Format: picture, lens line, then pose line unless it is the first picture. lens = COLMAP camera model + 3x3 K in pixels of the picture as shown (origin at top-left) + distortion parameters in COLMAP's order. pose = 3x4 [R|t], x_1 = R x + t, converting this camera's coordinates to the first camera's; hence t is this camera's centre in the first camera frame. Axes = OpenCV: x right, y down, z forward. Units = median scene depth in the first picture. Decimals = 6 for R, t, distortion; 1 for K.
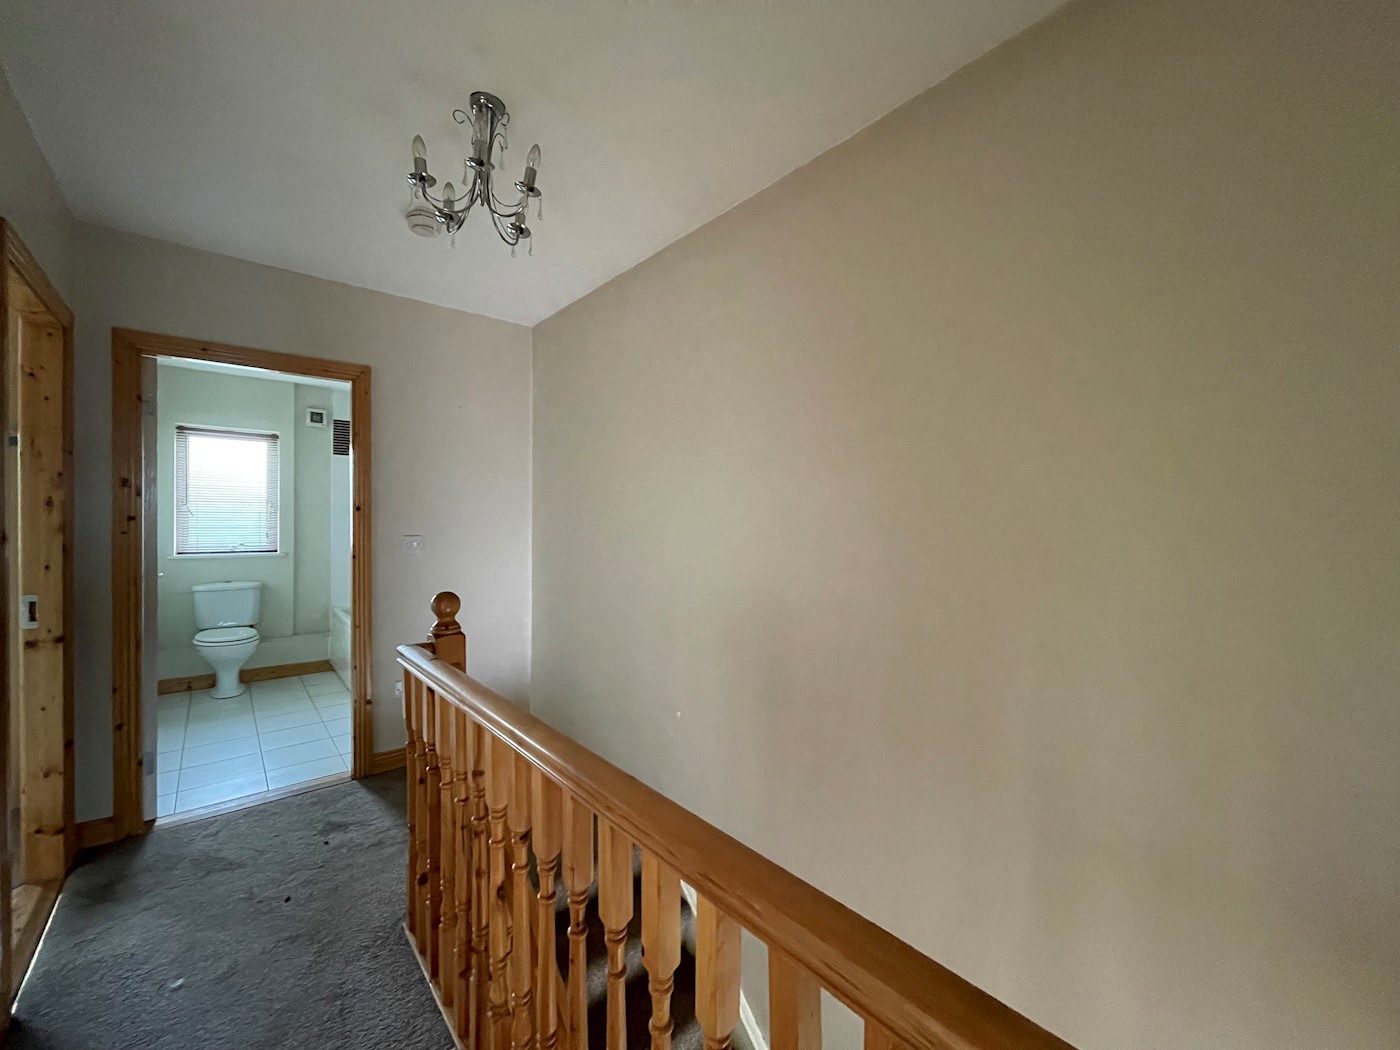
lens RADIAL K [[567.1, 0, 694.8], [0, 567.1, 525.2], [0, 0, 1]] dist [-0.000771, -0.000469]
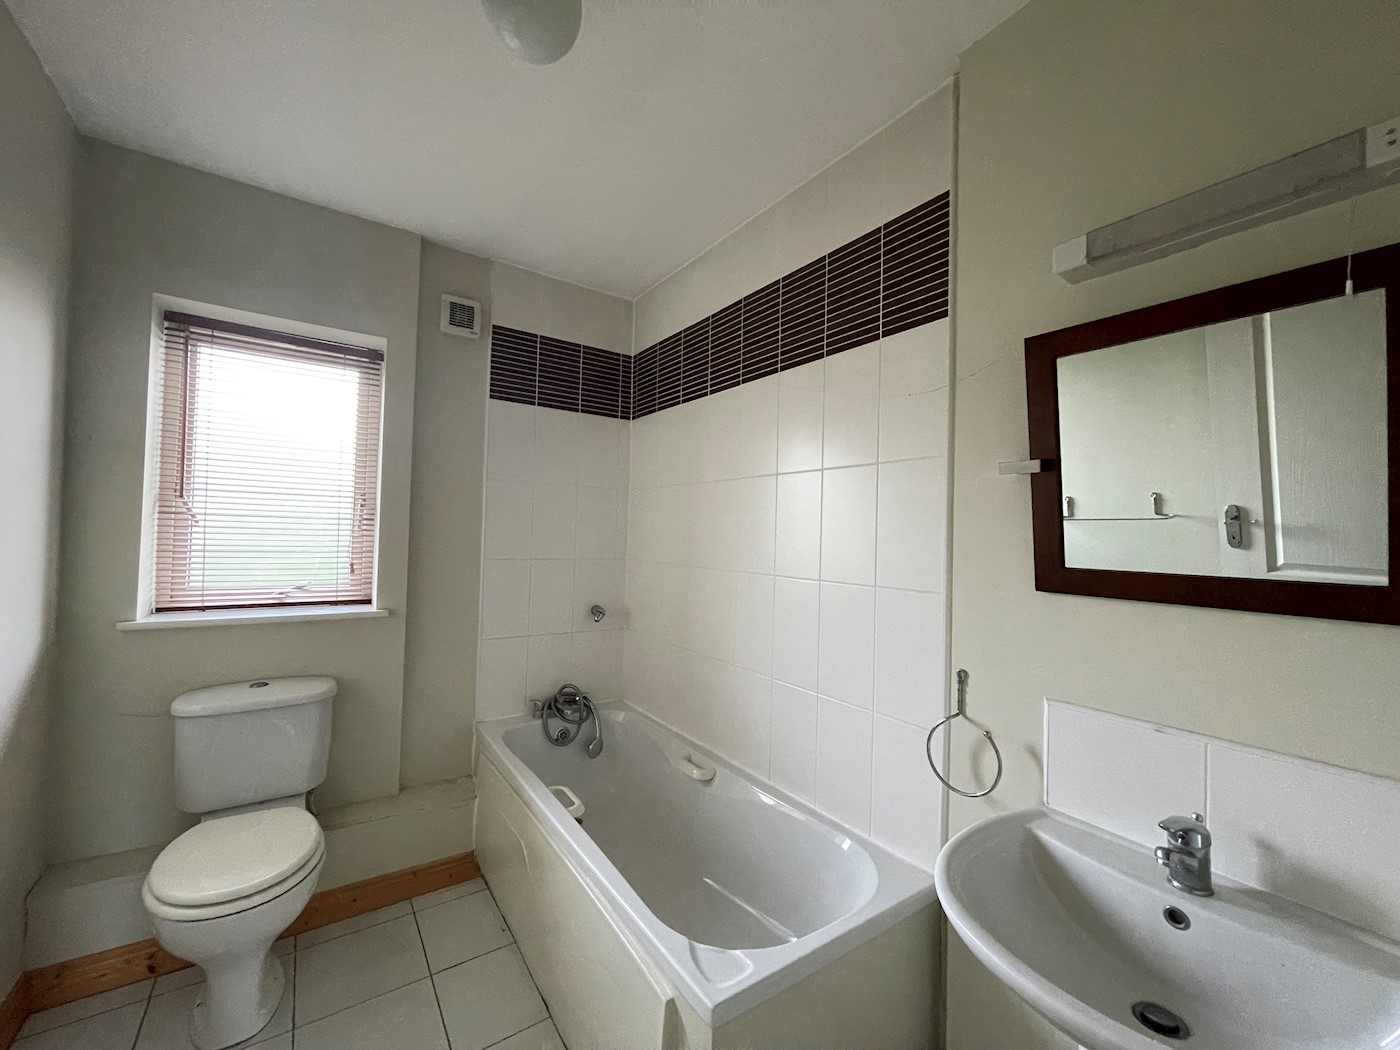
lens RADIAL K [[567.1, 0, 694.8], [0, 567.1, 525.2], [0, 0, 1]] dist [-0.000771, -0.000469]
pose [[0.995372, 0.016595, -0.094658, -0.436505], [-0.019115, 0.999485, -0.025778, -0.010686], [0.094182, 0.027468, 0.995176, 0.568944]]
